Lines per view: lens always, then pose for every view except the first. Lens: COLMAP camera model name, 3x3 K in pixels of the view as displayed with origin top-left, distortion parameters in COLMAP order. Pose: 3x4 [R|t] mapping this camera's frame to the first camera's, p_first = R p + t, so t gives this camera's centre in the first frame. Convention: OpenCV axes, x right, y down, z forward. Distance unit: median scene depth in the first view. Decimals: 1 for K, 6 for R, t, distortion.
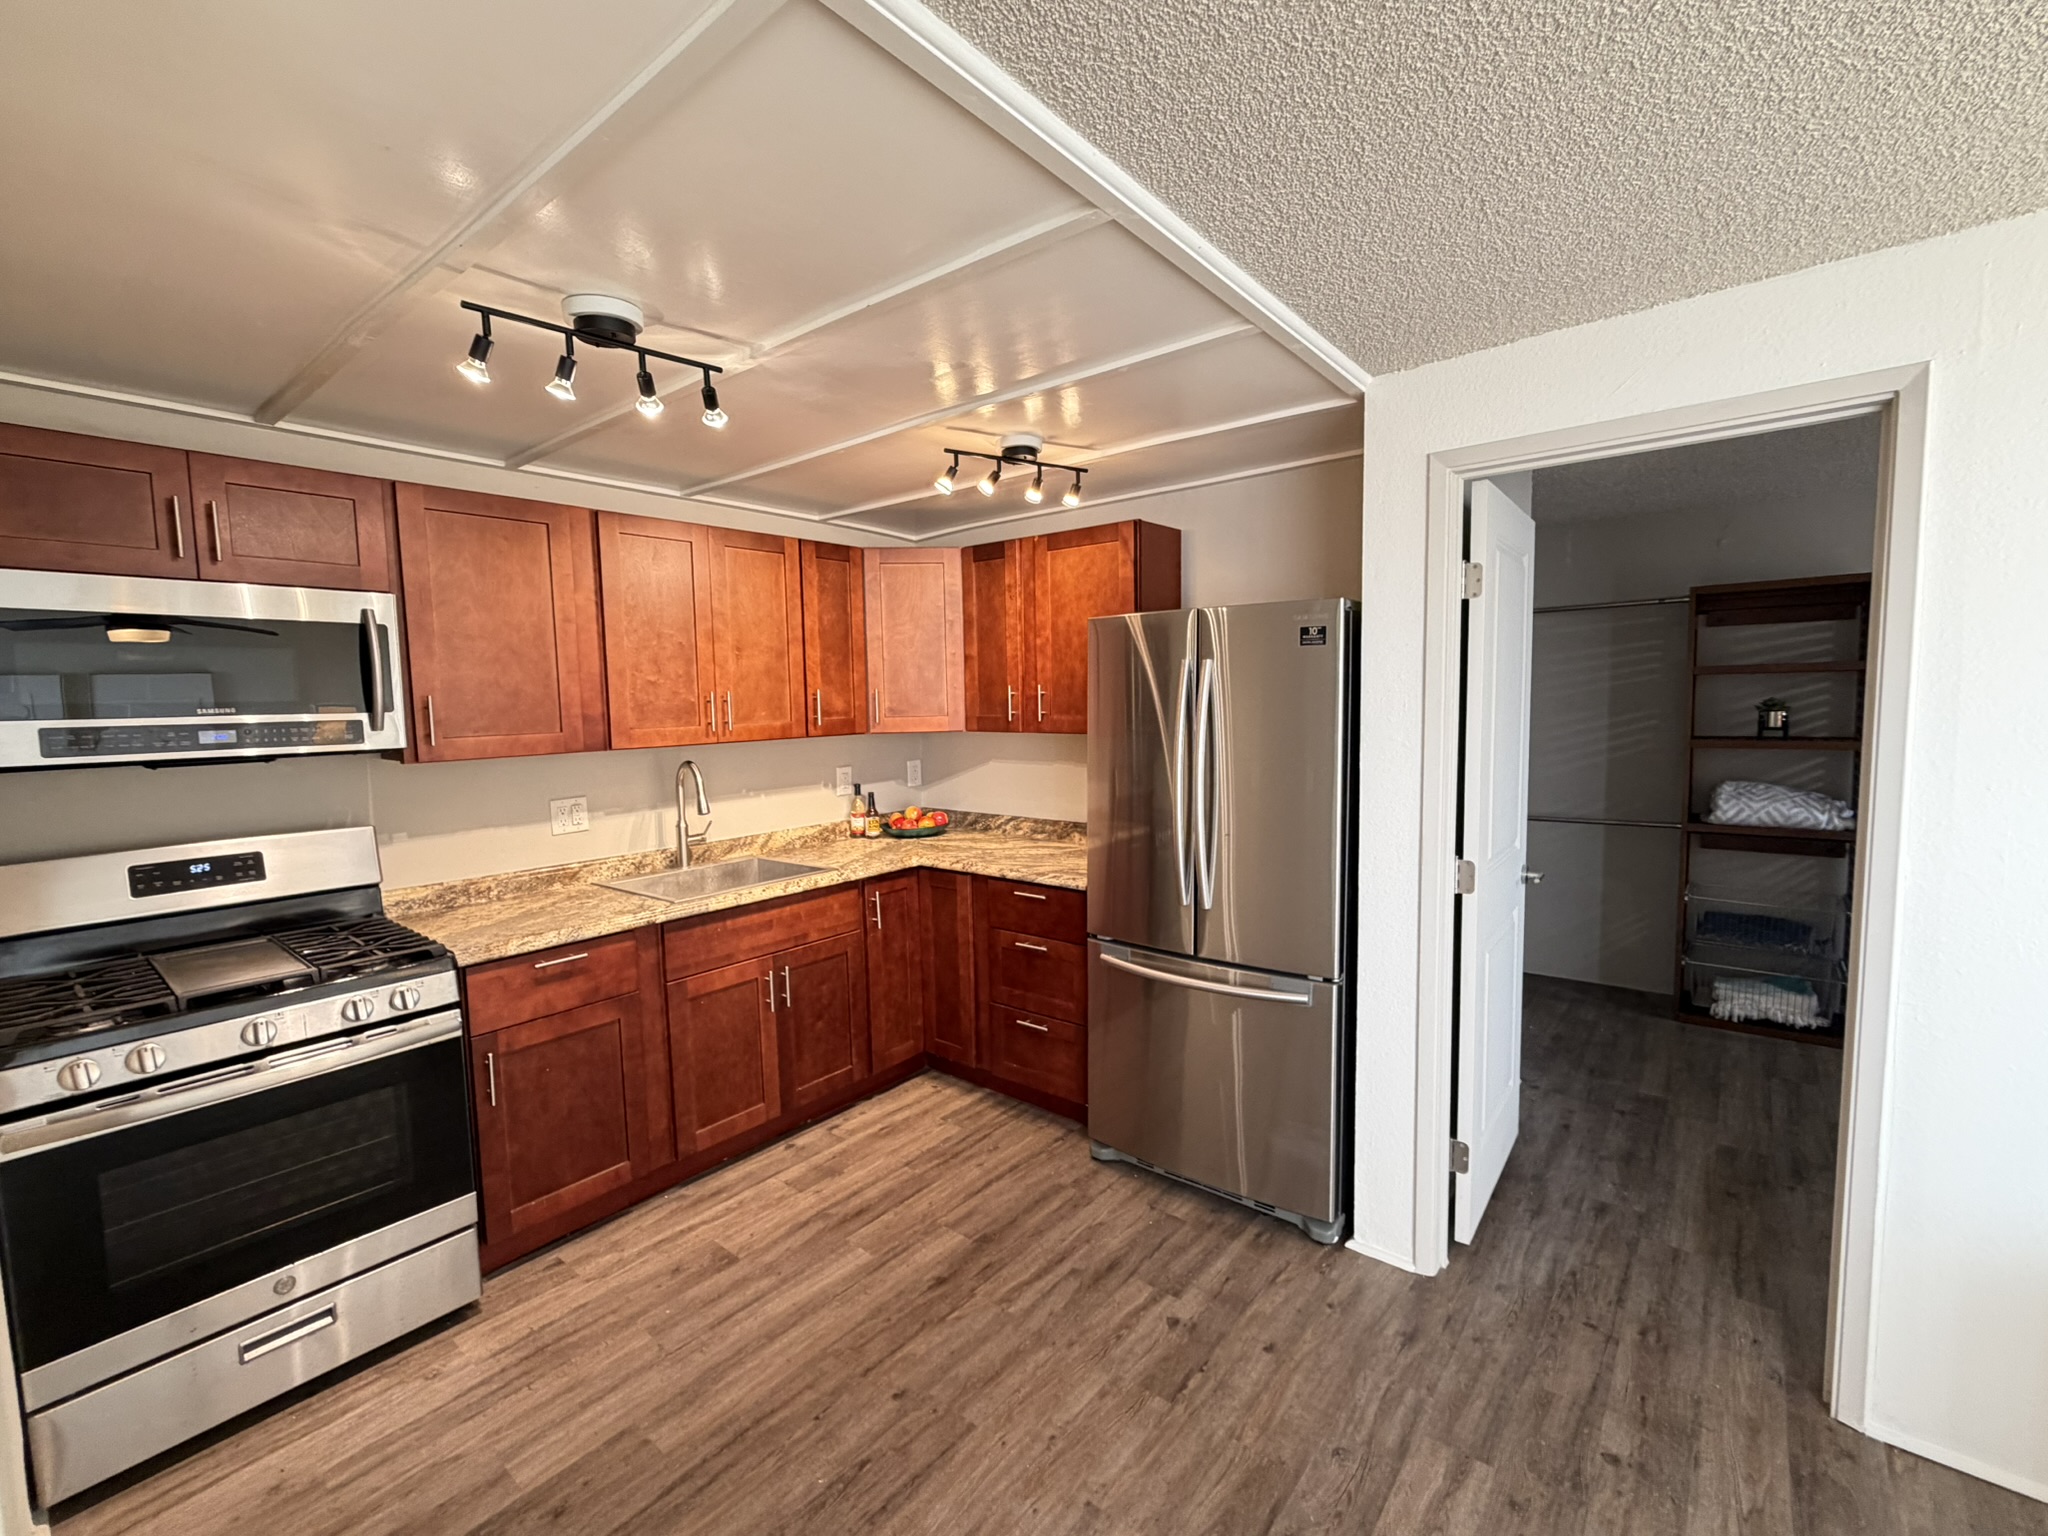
lens RADIAL K [[879.0, 0, 1027.9], [0, 879.0, 769.6], [0, 0, 1]] dist [-0.000871, 0.000021]
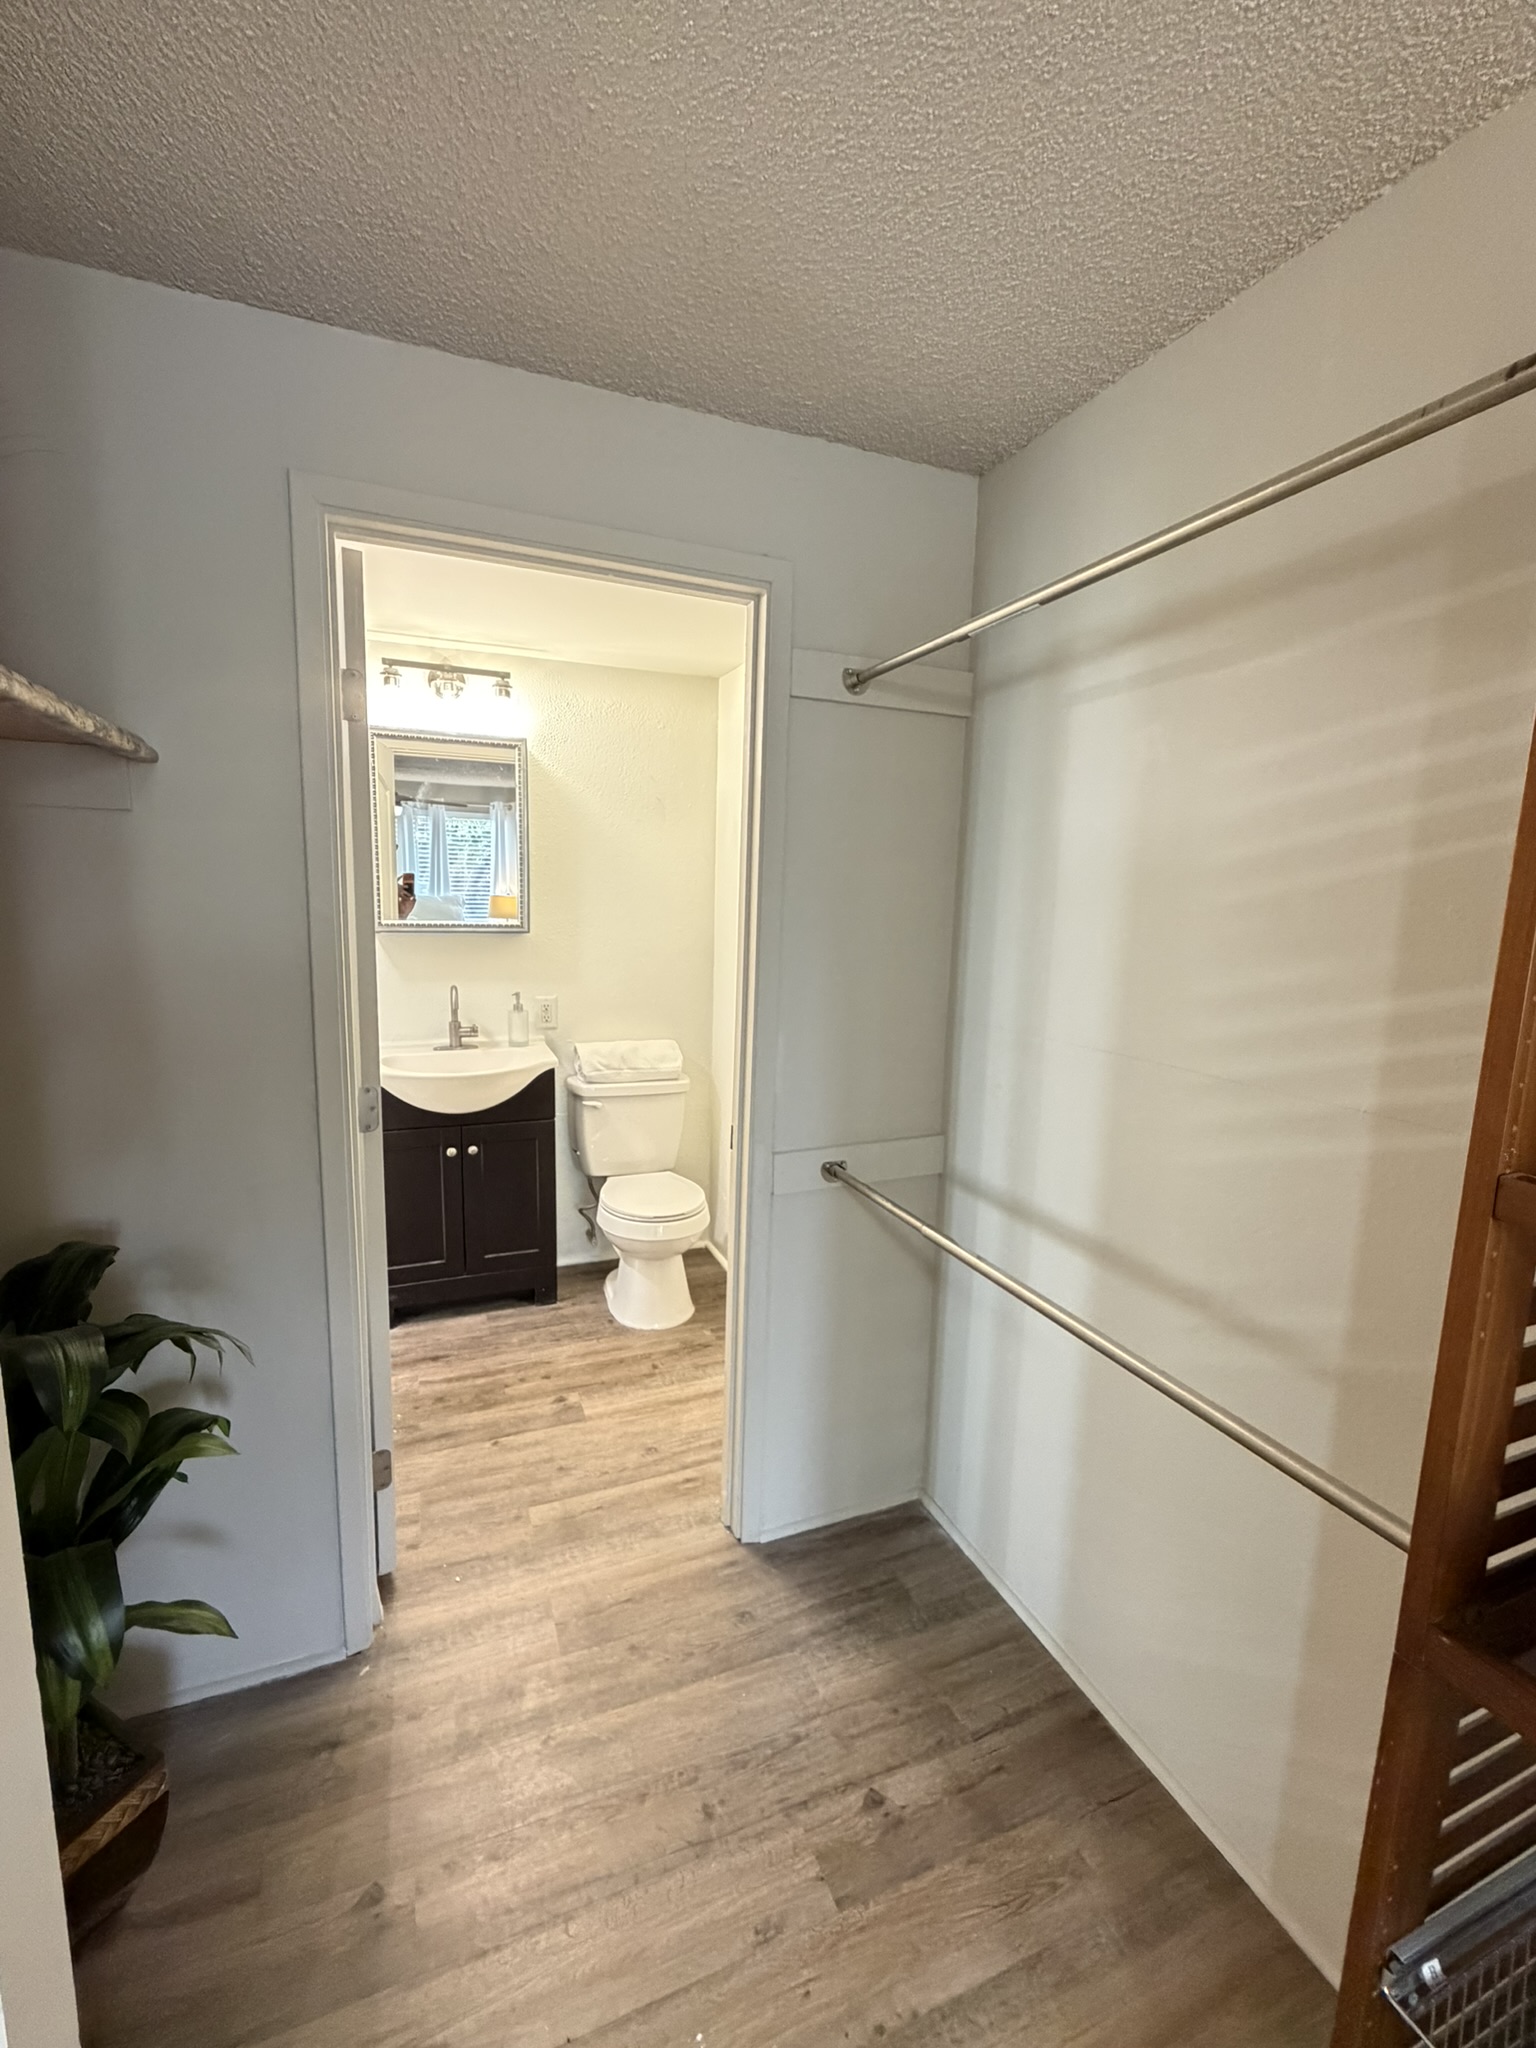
lens RADIAL K [[879.0, 0, 761.7], [0, 879.0, 1025.7], [0, 0, 1]] dist [-0.000871, 0.000021]
pose [[0.878087, 0.117582, -0.463829, 1.355216], [-0.084845, 0.992238, 0.090913, -0.124989], [0.470918, -0.040475, 0.881248, 1.517379]]
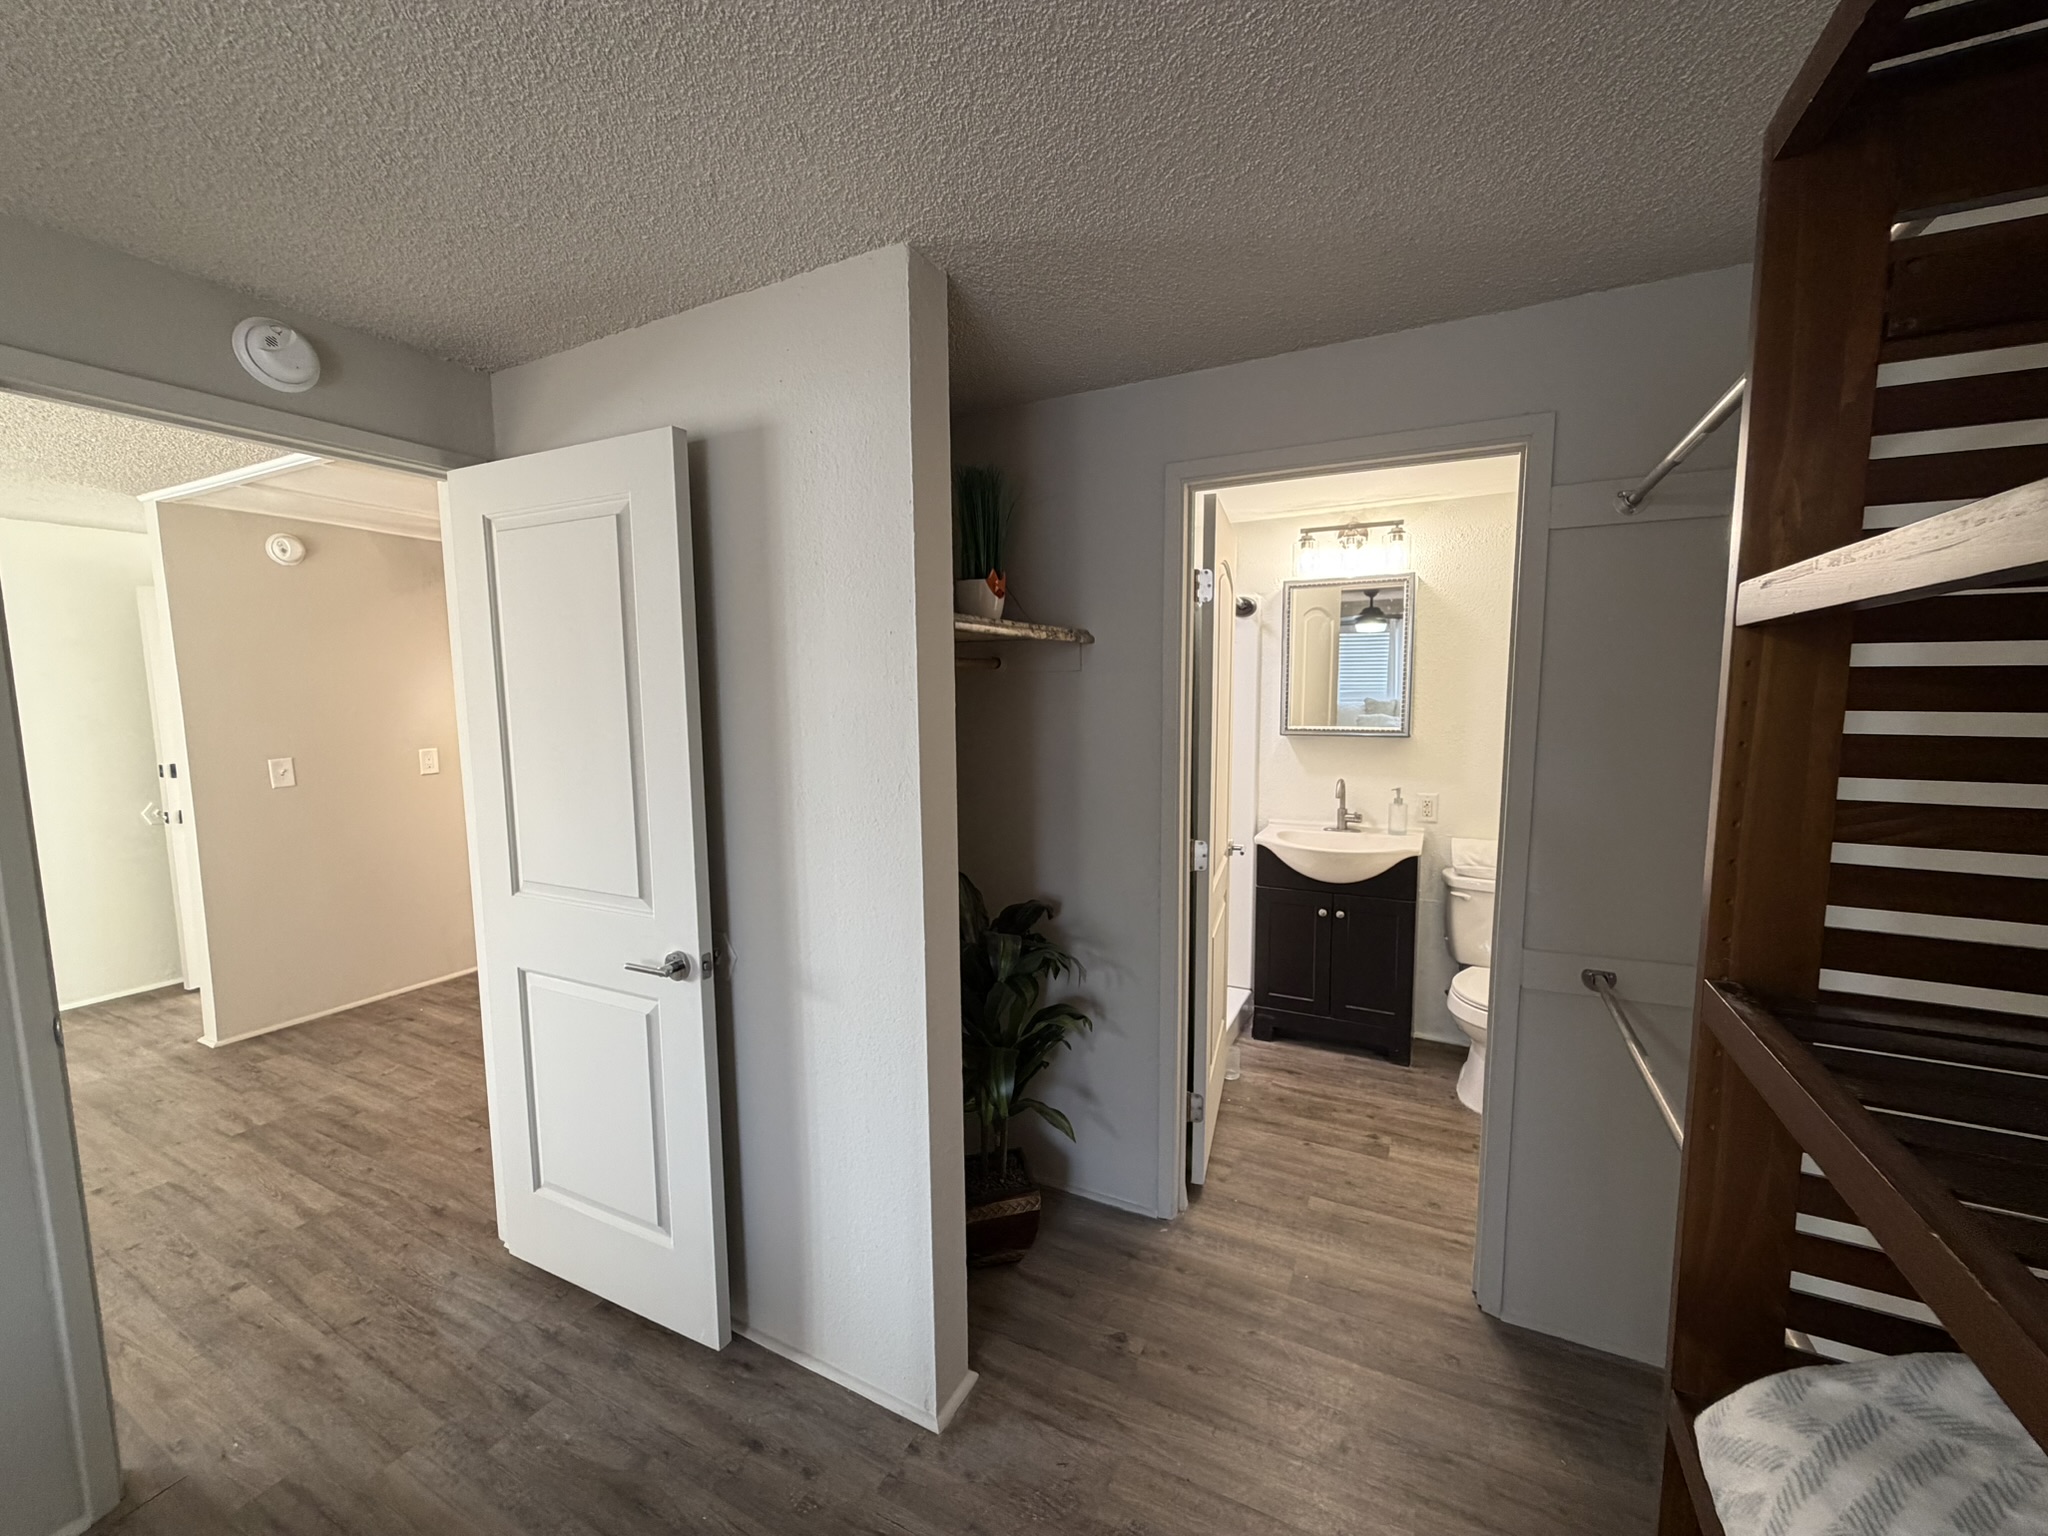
lens RADIAL K [[816.2, 0, 1024.0], [0, 816.2, 768.0], [0, 0, 1]] dist [-0.000485, -0.000306]
pose [[0.211723, 0.119447, -0.970003, 1.705811], [-0.075036, 0.991560, 0.105723, -0.165829], [0.974445, 0.050401, 0.218899, 1.569704]]
